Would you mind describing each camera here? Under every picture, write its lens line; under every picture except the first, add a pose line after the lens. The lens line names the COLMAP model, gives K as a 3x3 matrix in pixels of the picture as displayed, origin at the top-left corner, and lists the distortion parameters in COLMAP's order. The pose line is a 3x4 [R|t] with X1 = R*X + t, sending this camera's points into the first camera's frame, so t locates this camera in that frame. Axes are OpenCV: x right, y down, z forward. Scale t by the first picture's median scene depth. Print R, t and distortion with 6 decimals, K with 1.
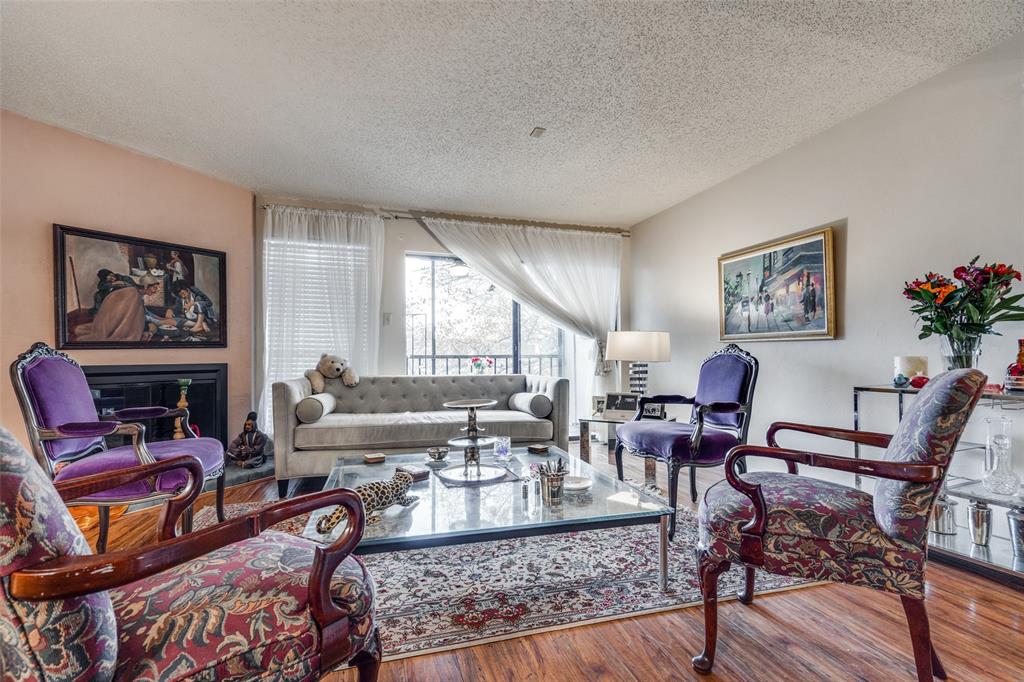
lens RADIAL K [[466.7, 0, 506.8], [0, 466.7, 343.5], [0, 0, 1]] dist [-0.004117, 0.003608]
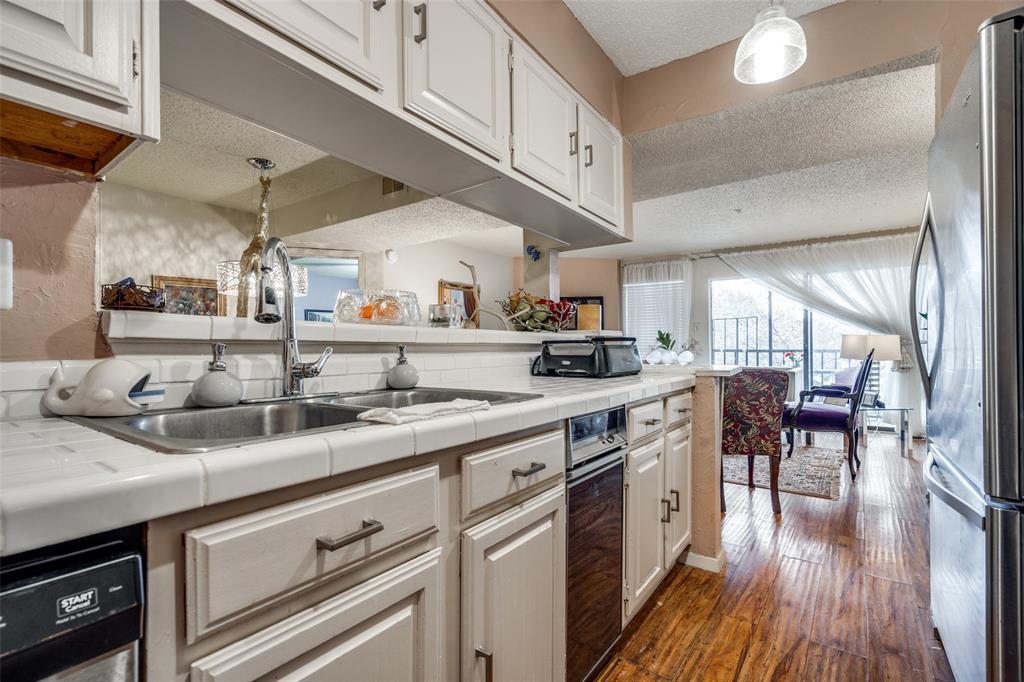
lens RADIAL K [[466.7, 0, 508.3], [0, 466.7, 348.8], [0, 0, 1]] dist [-0.004117, 0.003608]
pose [[0.603996, 0.004774, -0.796973, 0.711616], [0.025800, 0.999341, 0.025539, -0.045932], [0.796569, -0.035988, 0.603475, -0.475356]]
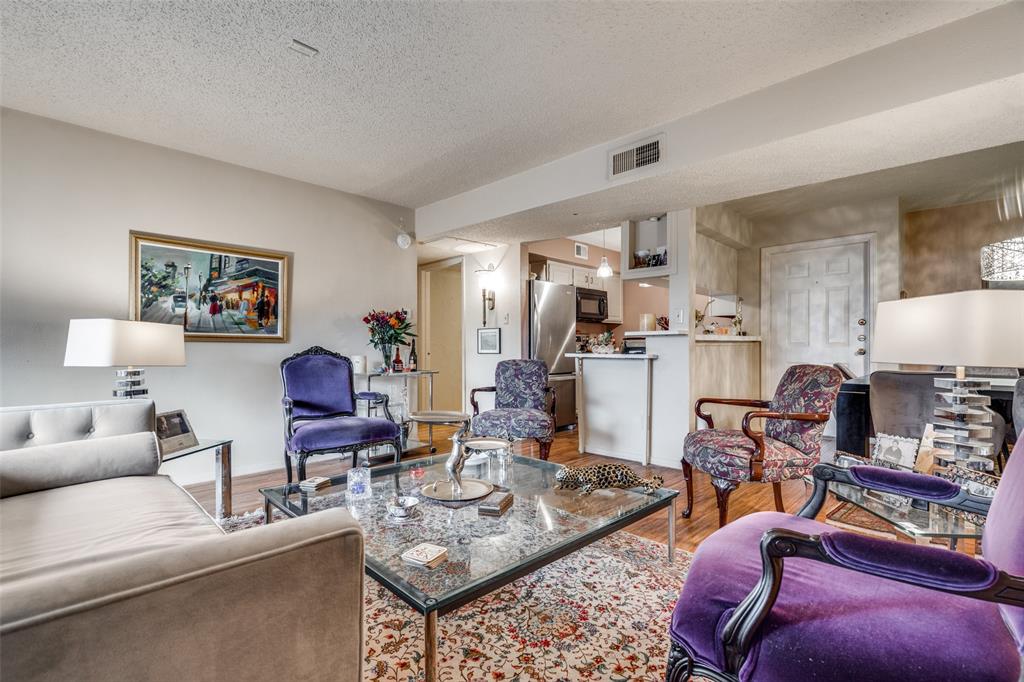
lens RADIAL K [[466.7, 0, 509.3], [0, 466.7, 342.5], [0, 0, 1]] dist [-0.004117, 0.003608]
pose [[-0.487840, 0.016418, 0.872779, -0.602171], [-0.020588, 0.999329, -0.030306, 0.013625], [-0.872690, -0.032753, -0.487174, 0.895295]]
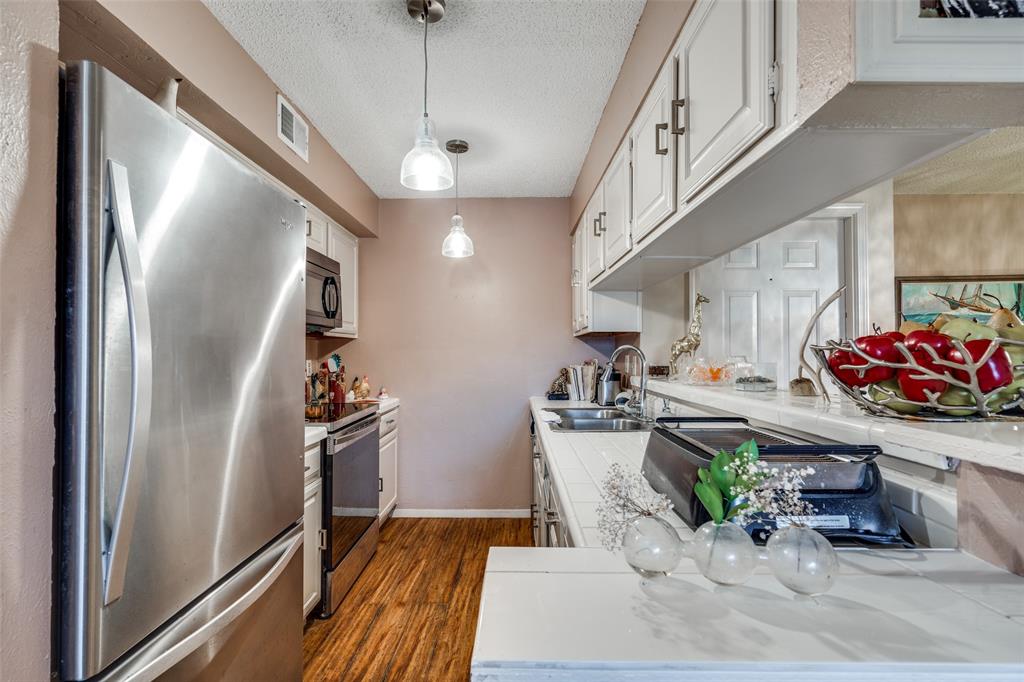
lens RADIAL K [[466.7, 0, 508.2], [0, 466.7, 348.5], [0, 0, 1]] dist [-0.004117, 0.003608]
pose [[-0.951937, 0.014263, 0.305962, 0.341677], [0.000310, 0.998959, -0.045606, -0.076149], [-0.306294, -0.043319, -0.950951, 0.296219]]
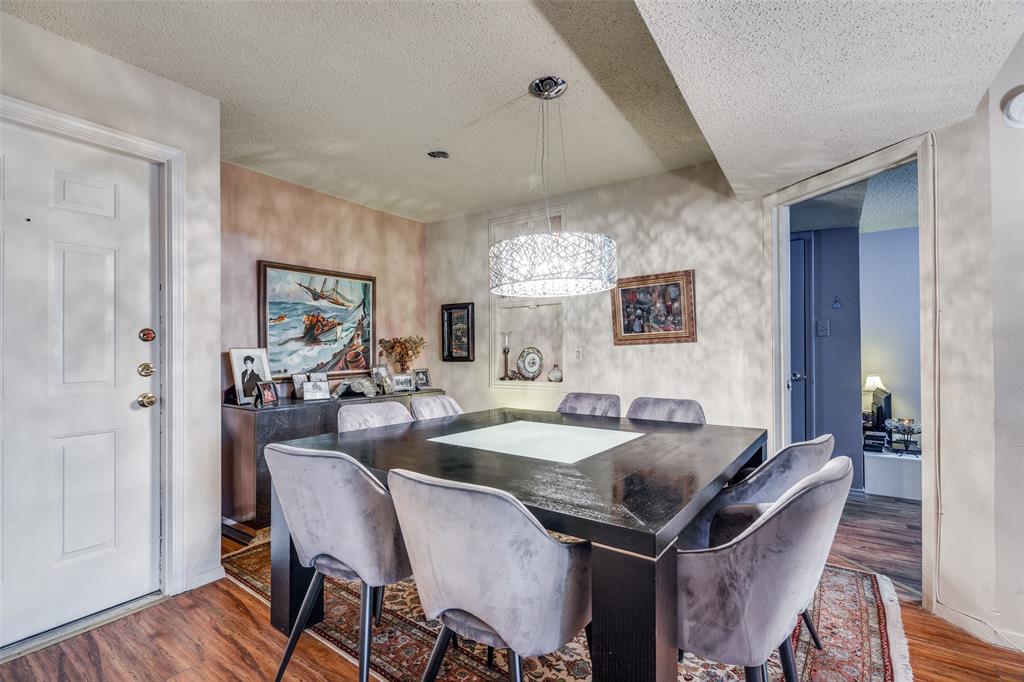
lens RADIAL K [[466.7, 0, 509.7], [0, 466.7, 348.5], [0, 0, 1]] dist [-0.004117, 0.003608]
pose [[-0.774404, 0.009512, -0.632620, 0.075137], [0.033330, 0.999112, -0.025777, -0.055964], [0.631813, -0.041047, -0.774033, 0.146254]]
